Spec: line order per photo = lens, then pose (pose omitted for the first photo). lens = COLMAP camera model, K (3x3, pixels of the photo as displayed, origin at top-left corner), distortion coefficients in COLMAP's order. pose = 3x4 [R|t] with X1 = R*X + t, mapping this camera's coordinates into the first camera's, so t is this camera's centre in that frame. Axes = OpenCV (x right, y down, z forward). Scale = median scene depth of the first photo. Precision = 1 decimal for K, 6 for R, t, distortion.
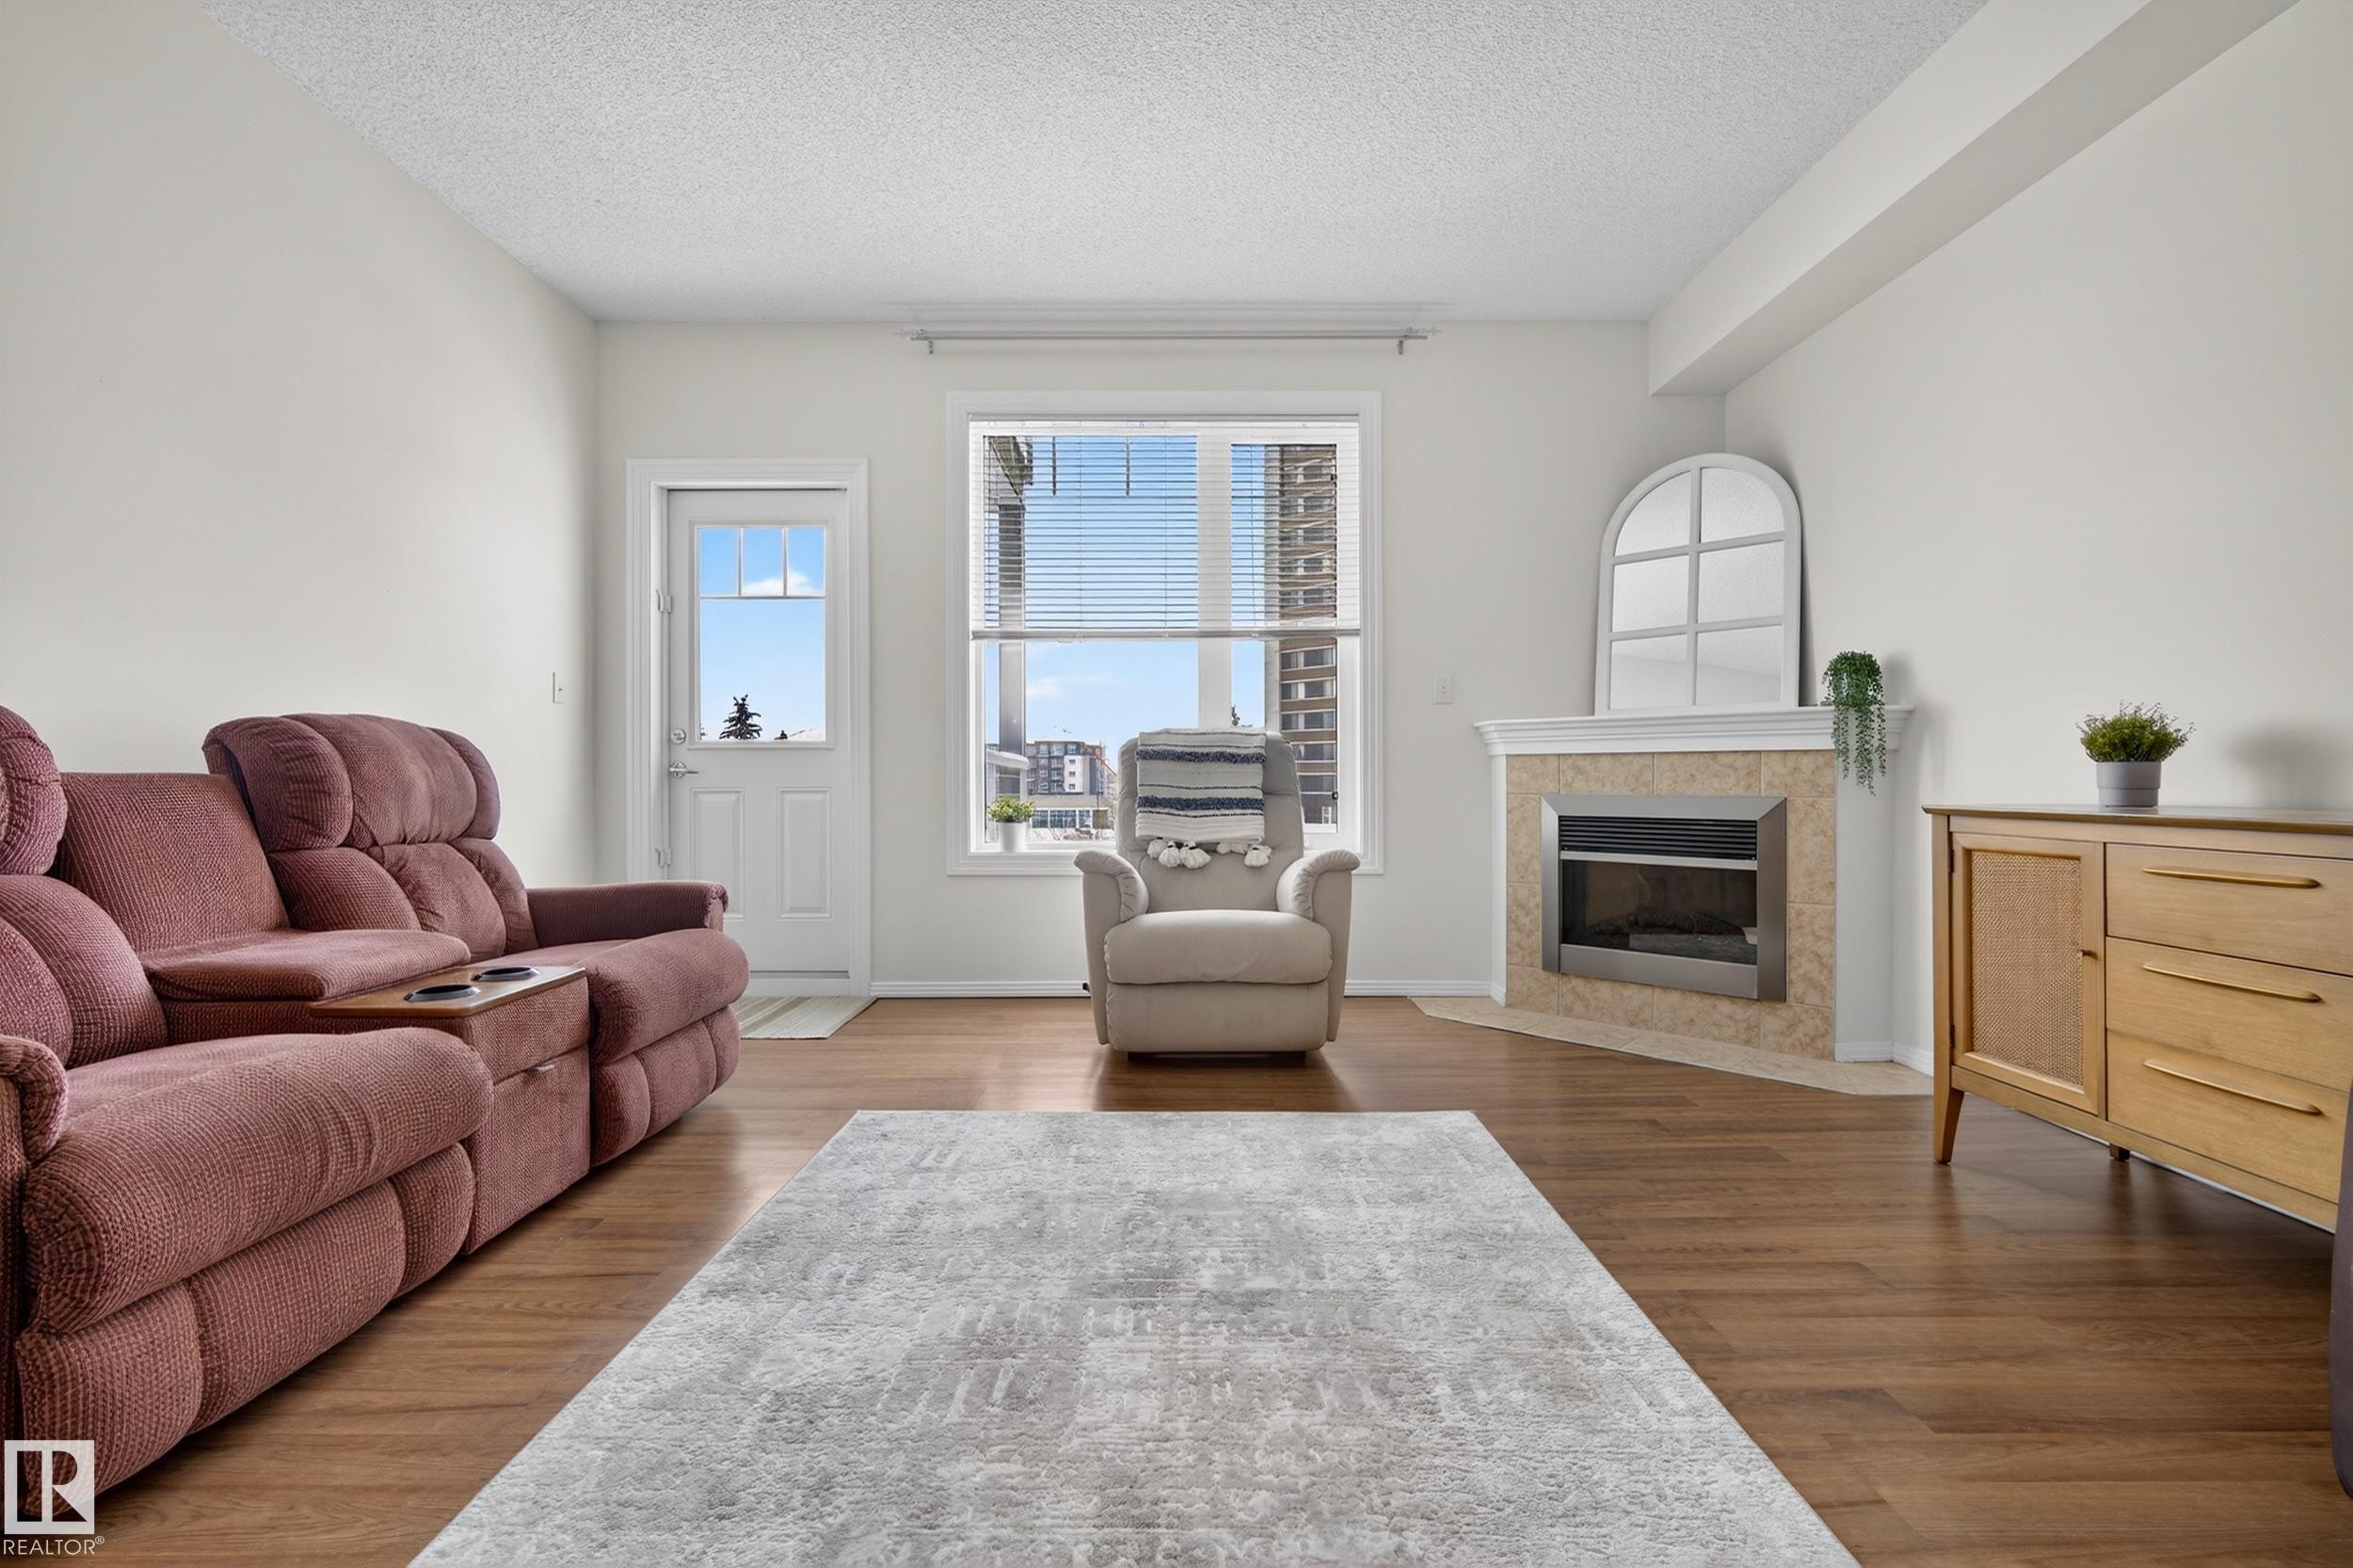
lens RADIAL K [[1026.1, 0, 1168.8], [0, 1026.1, 773.4], [0, 0, 1]] dist [-0.008955, 0.000247]
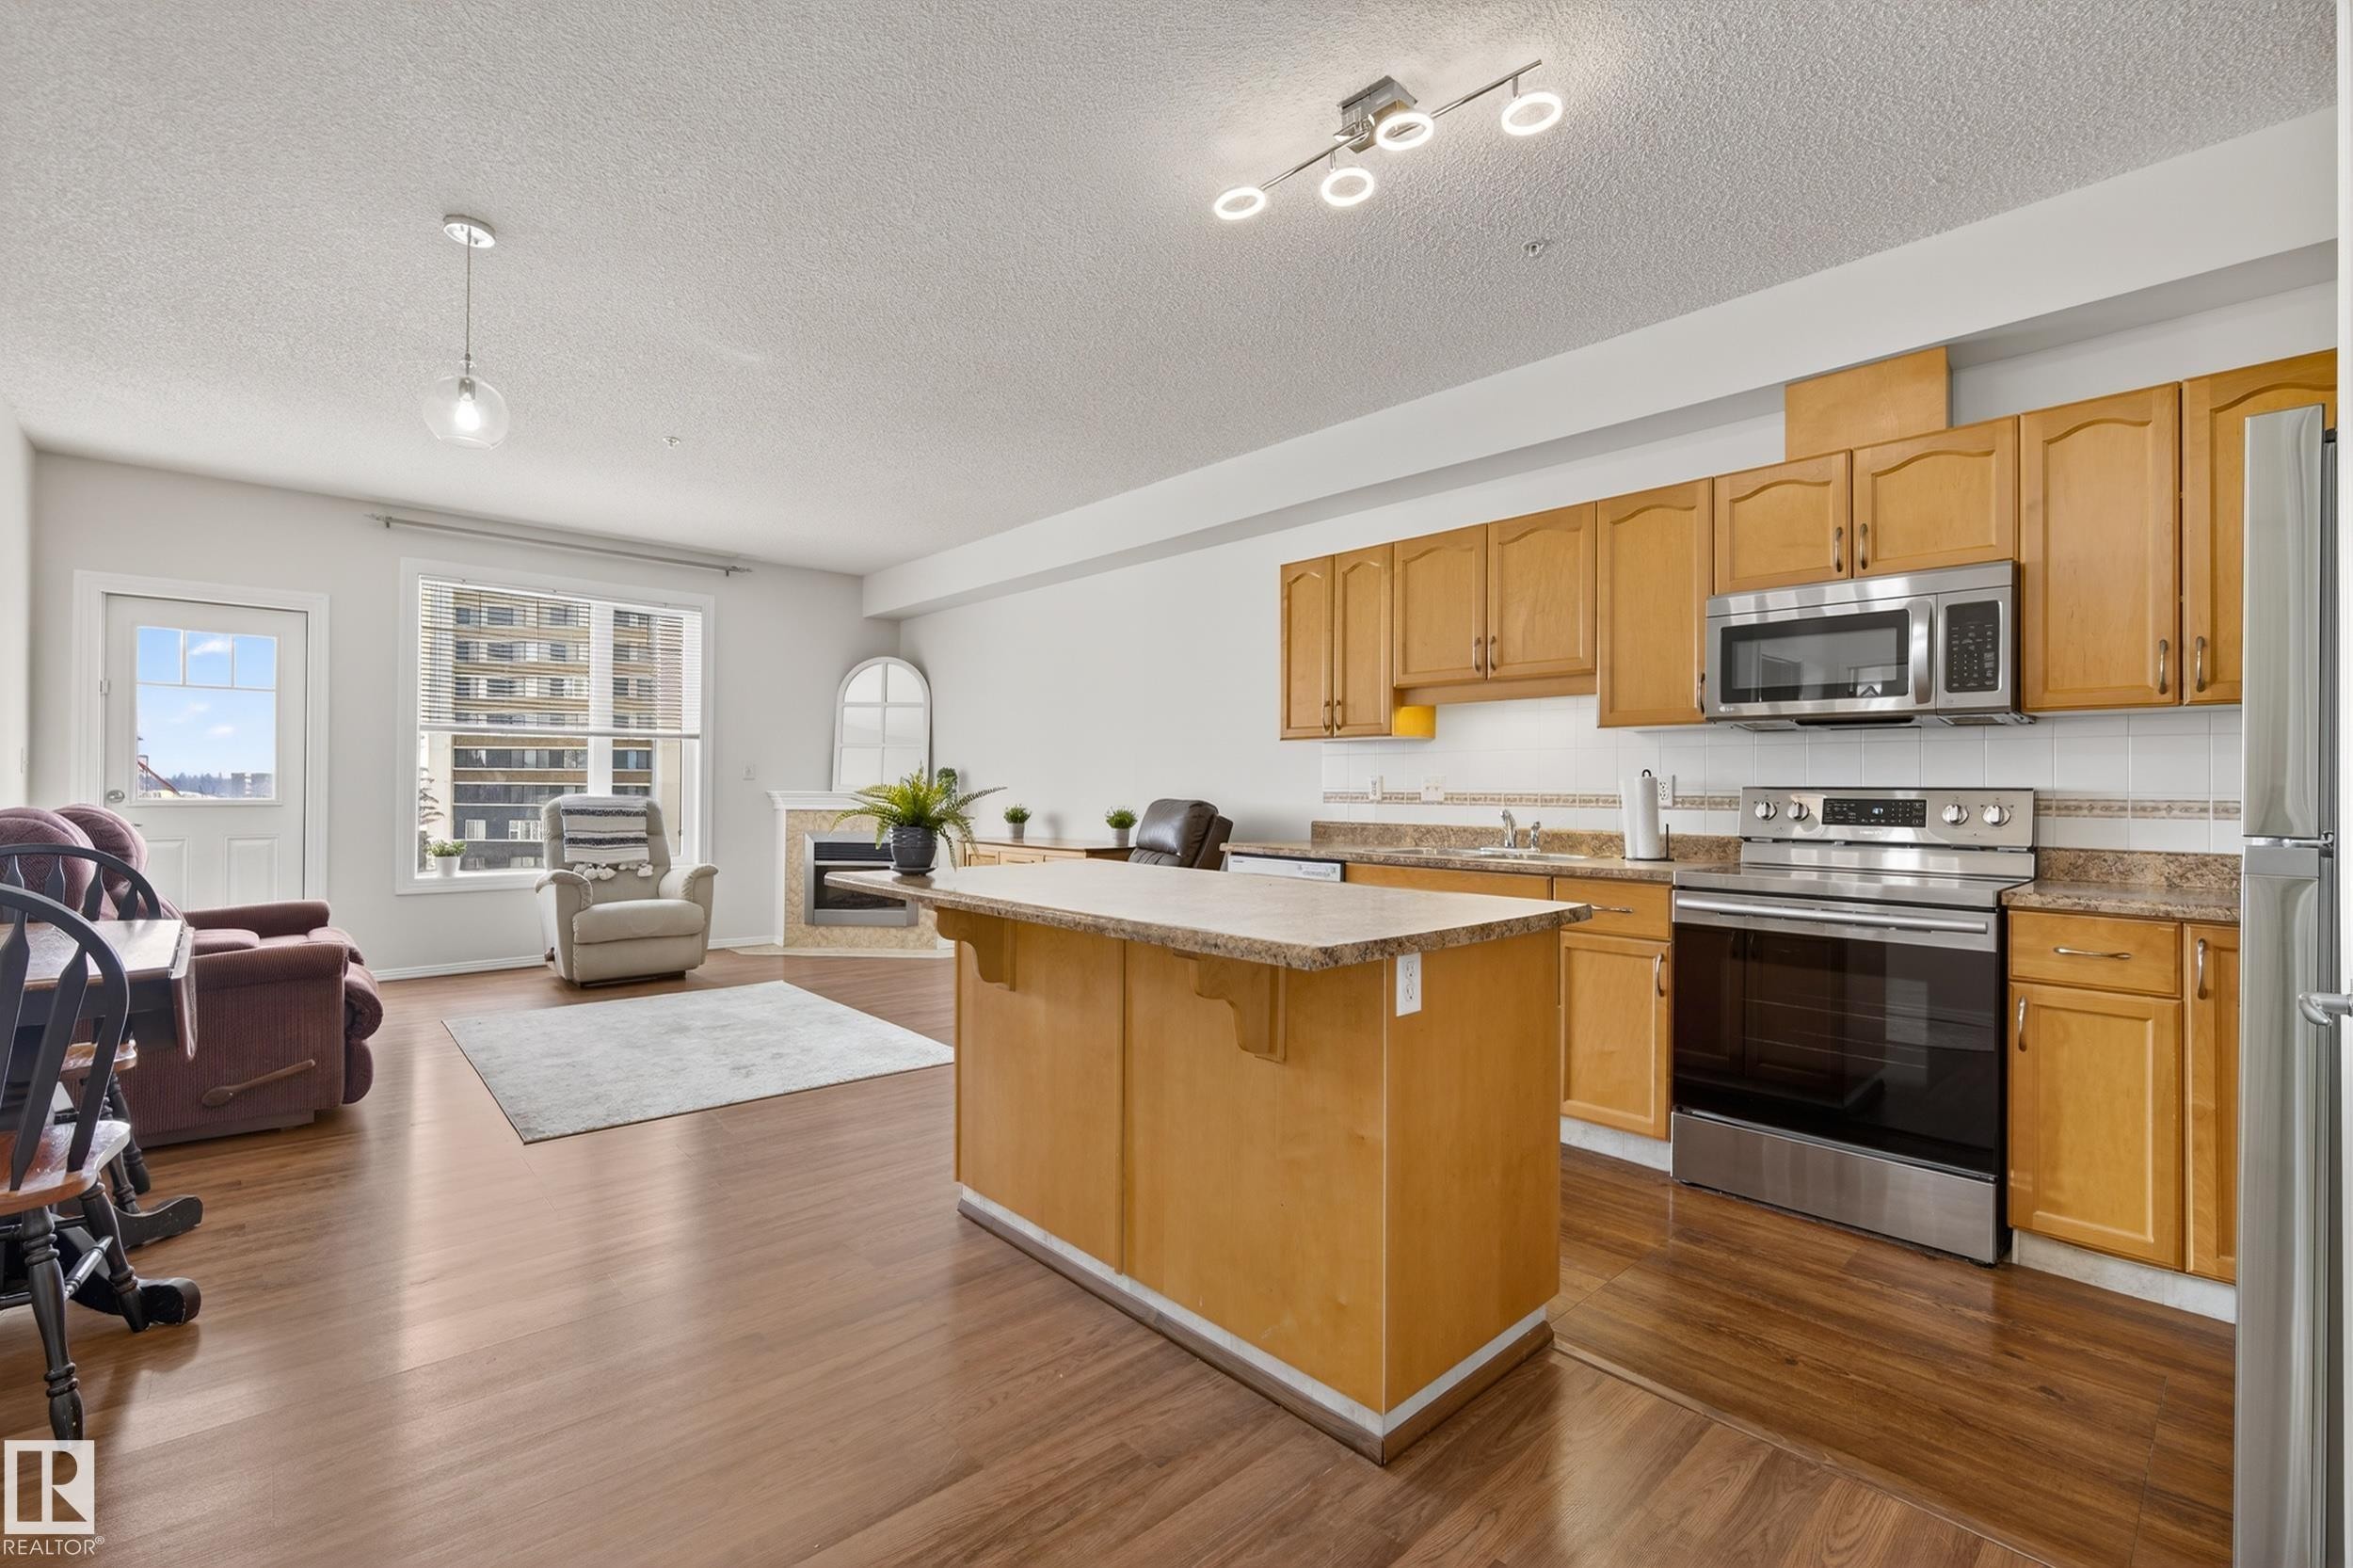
lens RADIAL K [[1026.1, 0, 1177.3], [0, 1026.1, 780.5], [0, 0, 1]] dist [-0.008955, 0.000247]
pose [[0.735156, 0.012581, 0.677781, -0.427088], [-0.013268, 0.999903, -0.004169, -0.076397], [-0.677768, -0.005928, 0.735252, -0.879986]]
